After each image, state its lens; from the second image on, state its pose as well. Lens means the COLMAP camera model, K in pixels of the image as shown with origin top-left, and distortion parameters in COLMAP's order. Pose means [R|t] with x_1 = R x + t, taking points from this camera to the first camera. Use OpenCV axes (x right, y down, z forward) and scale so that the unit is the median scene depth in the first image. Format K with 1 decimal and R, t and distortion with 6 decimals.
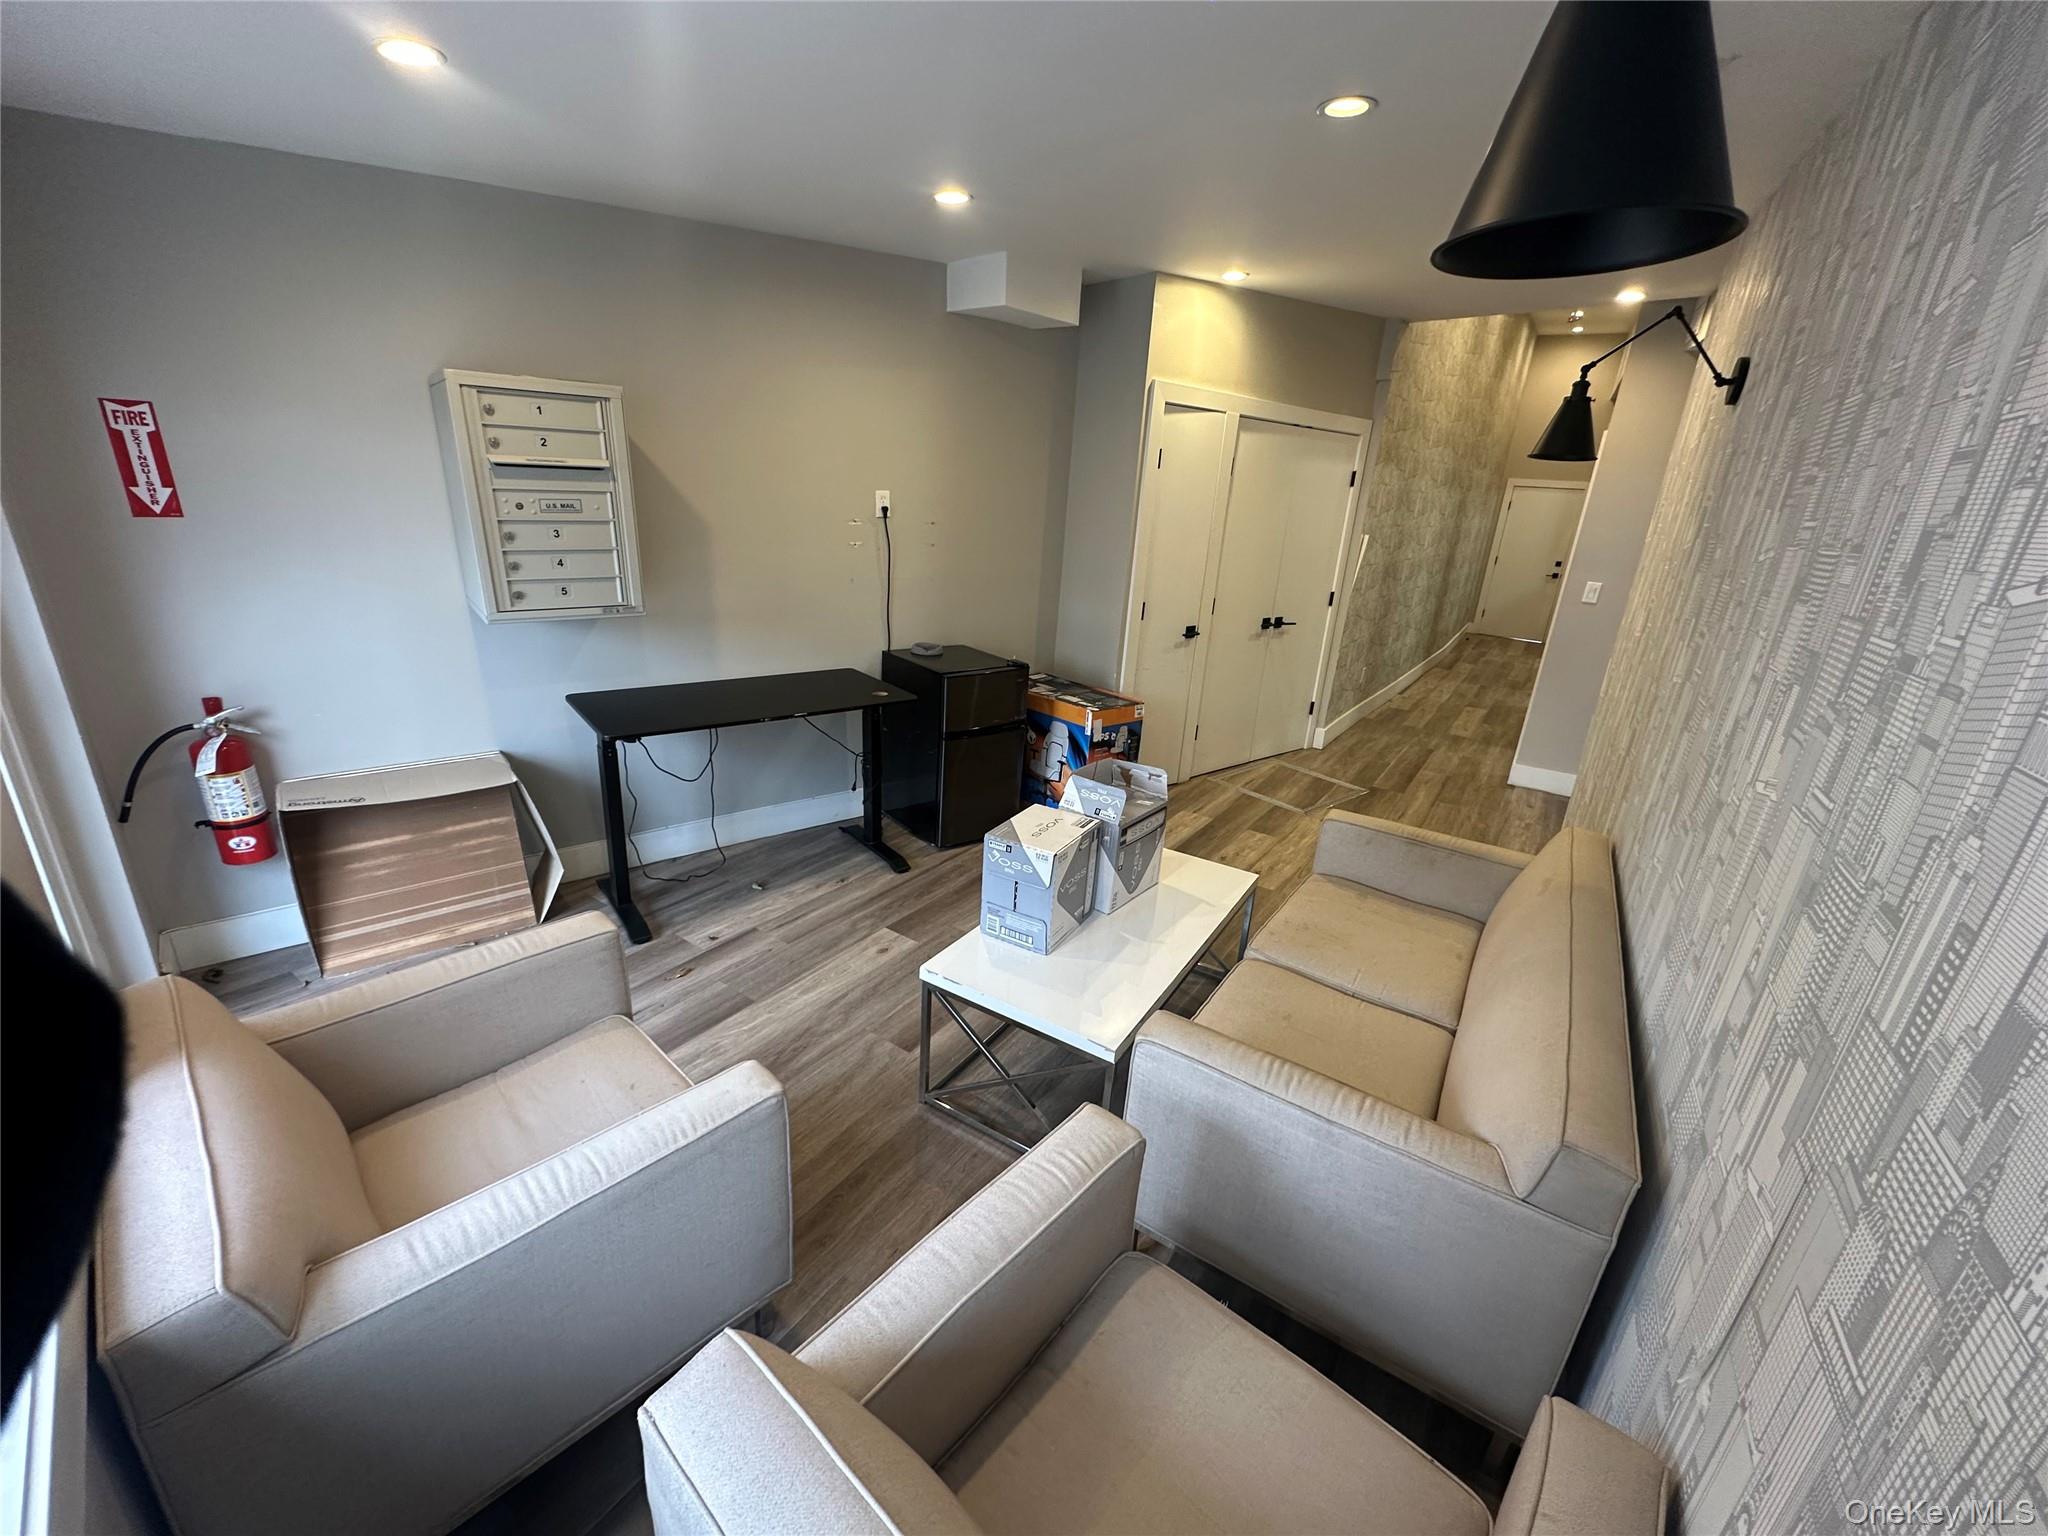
lens RADIAL K [[811.8, 0, 1024.0], [0, 811.8, 768.0], [0, 0, 1]] dist [0.001872, 0.000268]
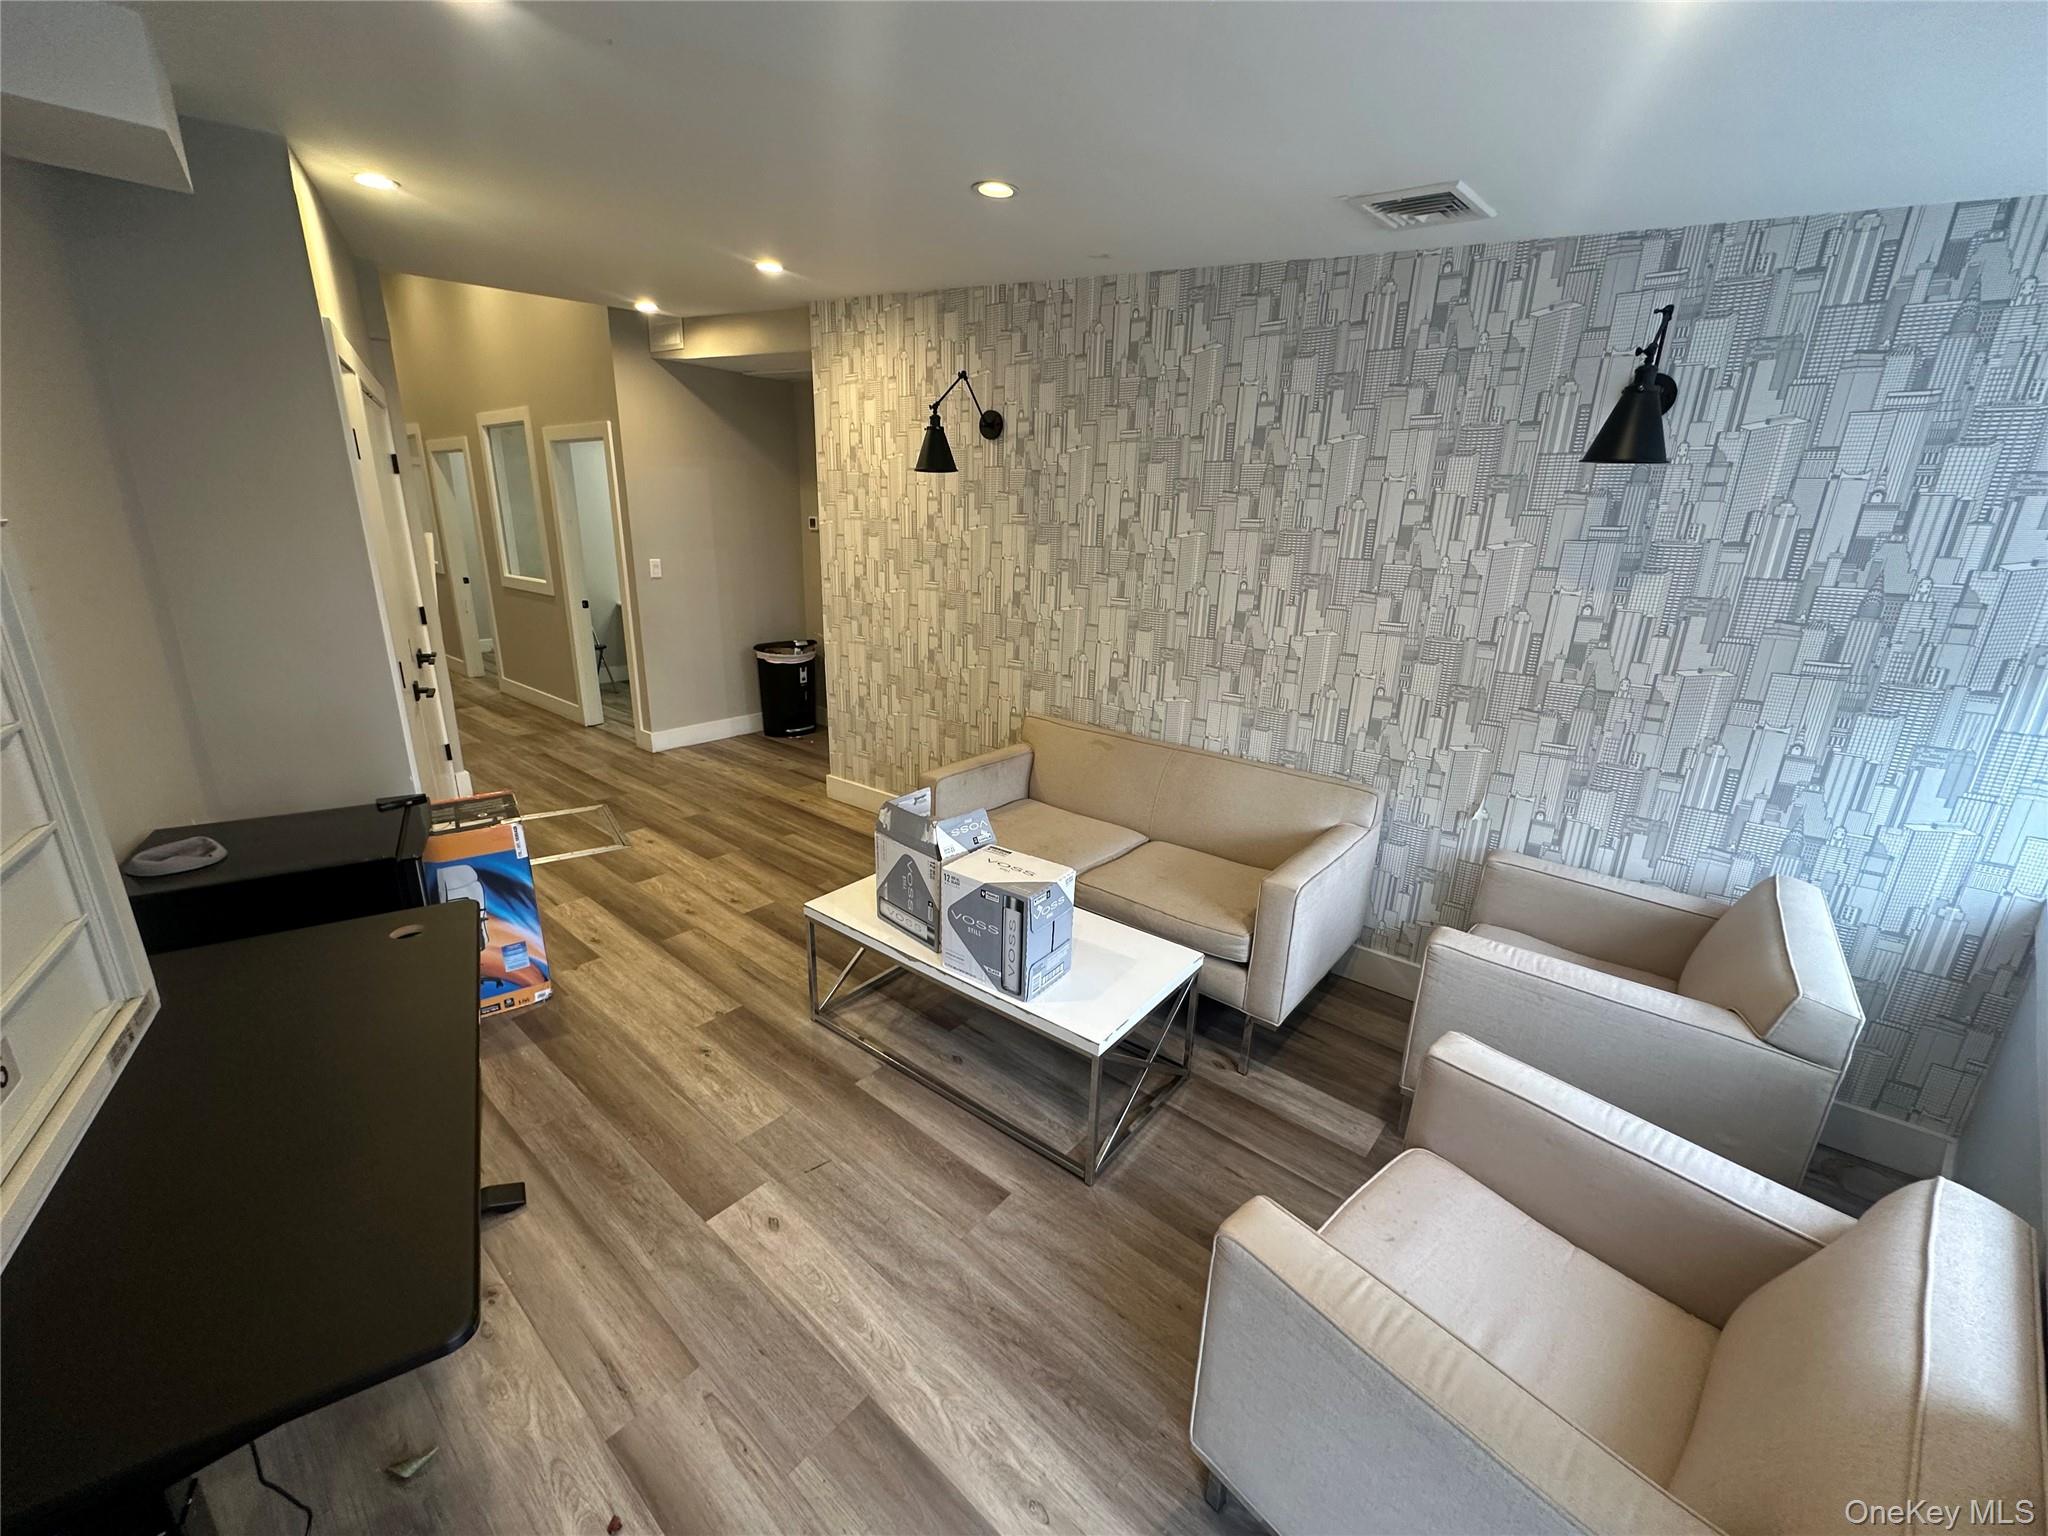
lens RADIAL K [[811.8, 0, 1024.0], [0, 811.8, 768.0], [0, 0, 1]] dist [0.001872, 0.000268]
pose [[0.111179, -0.346581, 0.931408, -0.481162], [0.303081, 0.904395, 0.300352, -0.184998], [-0.946457, 0.248899, 0.205592, 0.441375]]
